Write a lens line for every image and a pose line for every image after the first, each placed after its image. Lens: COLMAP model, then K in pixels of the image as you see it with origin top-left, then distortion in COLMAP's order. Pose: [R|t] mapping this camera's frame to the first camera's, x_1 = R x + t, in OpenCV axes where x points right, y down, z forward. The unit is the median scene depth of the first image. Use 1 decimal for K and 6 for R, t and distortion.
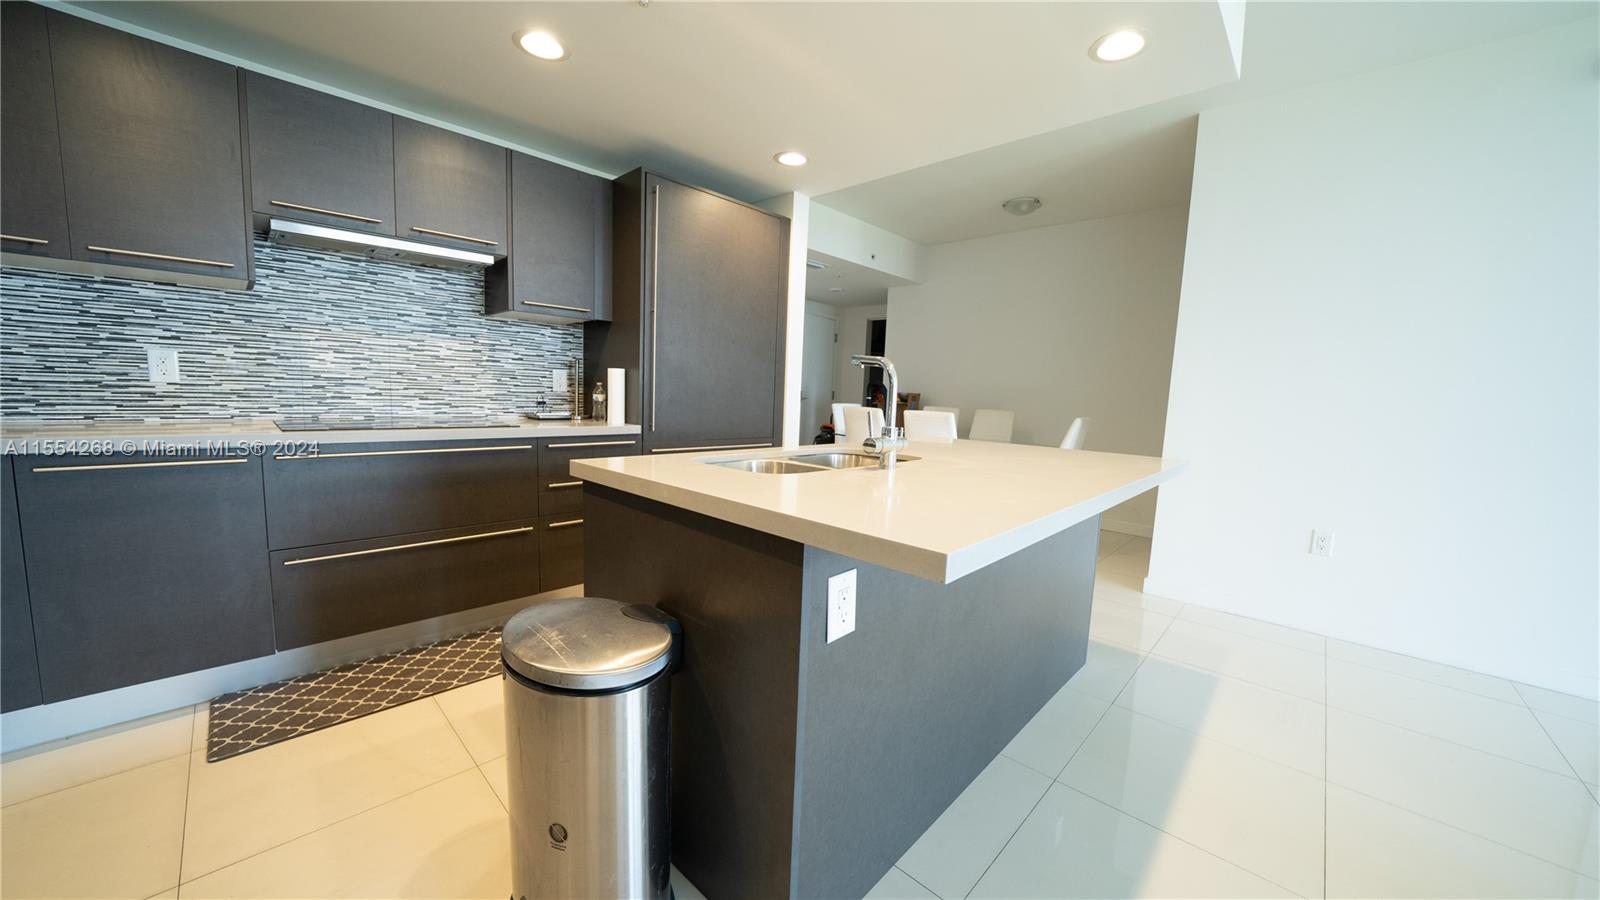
lens RADIAL K [[555.3, 0, 792.0], [0, 555.3, 449.7], [0, 0, 1]] dist [-0.001359, -0.000077]
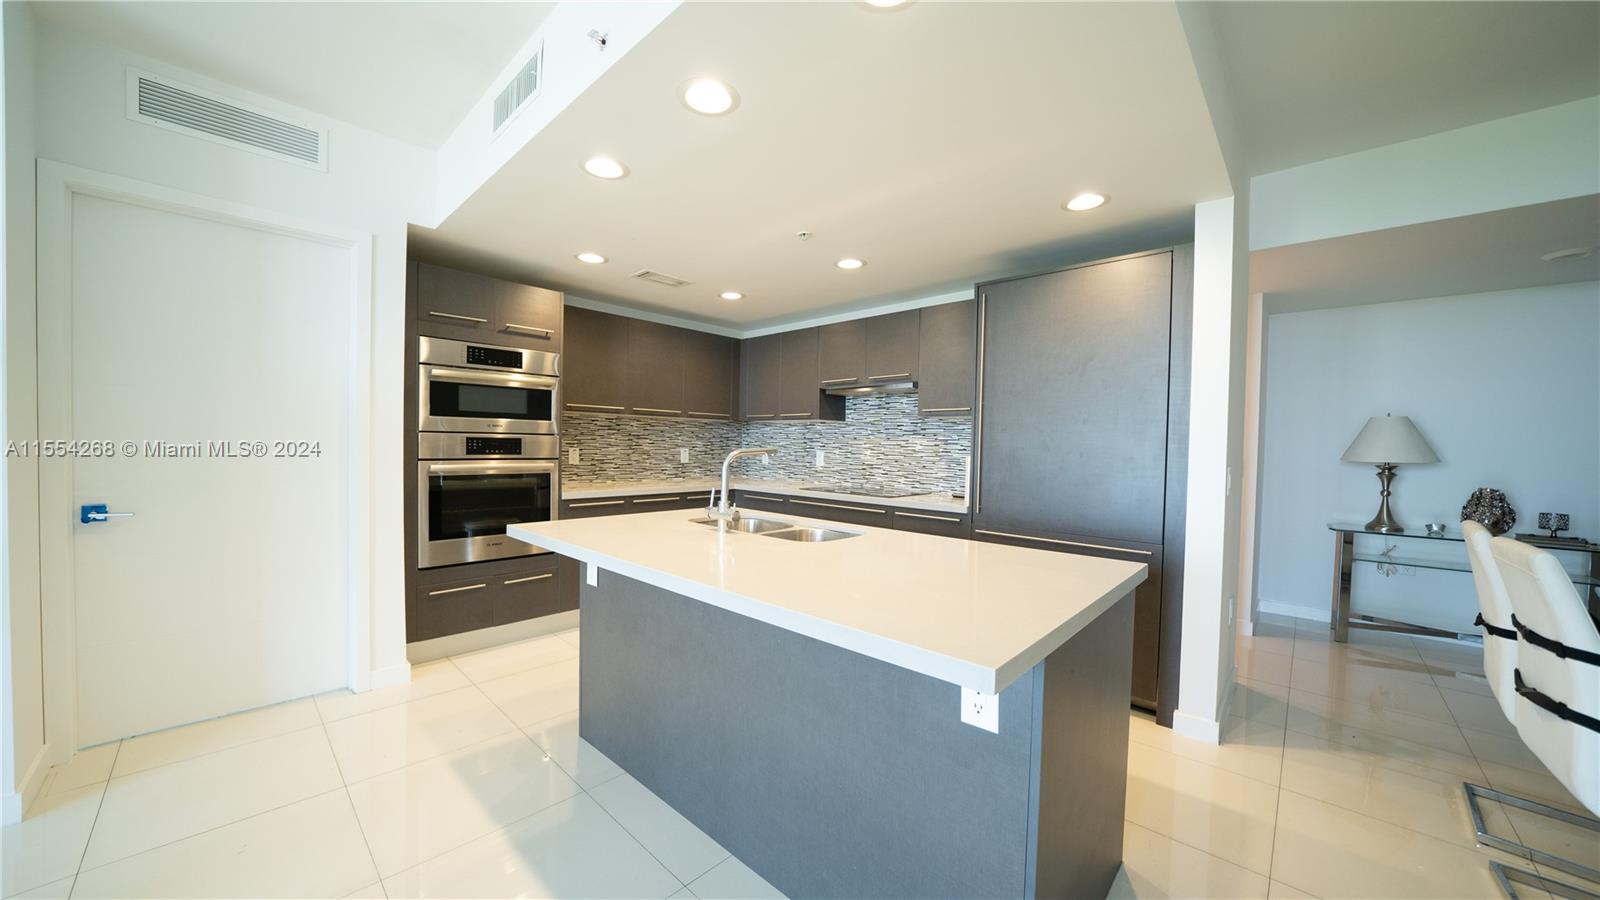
lens RADIAL K [[555.3, 0, 792.5], [0, 555.3, 454.0], [0, 0, 1]] dist [-0.001359, -0.000077]
pose [[0.025066, -0.017621, -0.999530, 0.945047], [-0.128803, 0.991454, -0.020708, -0.091421], [0.991353, 0.129261, 0.022582, 0.697249]]
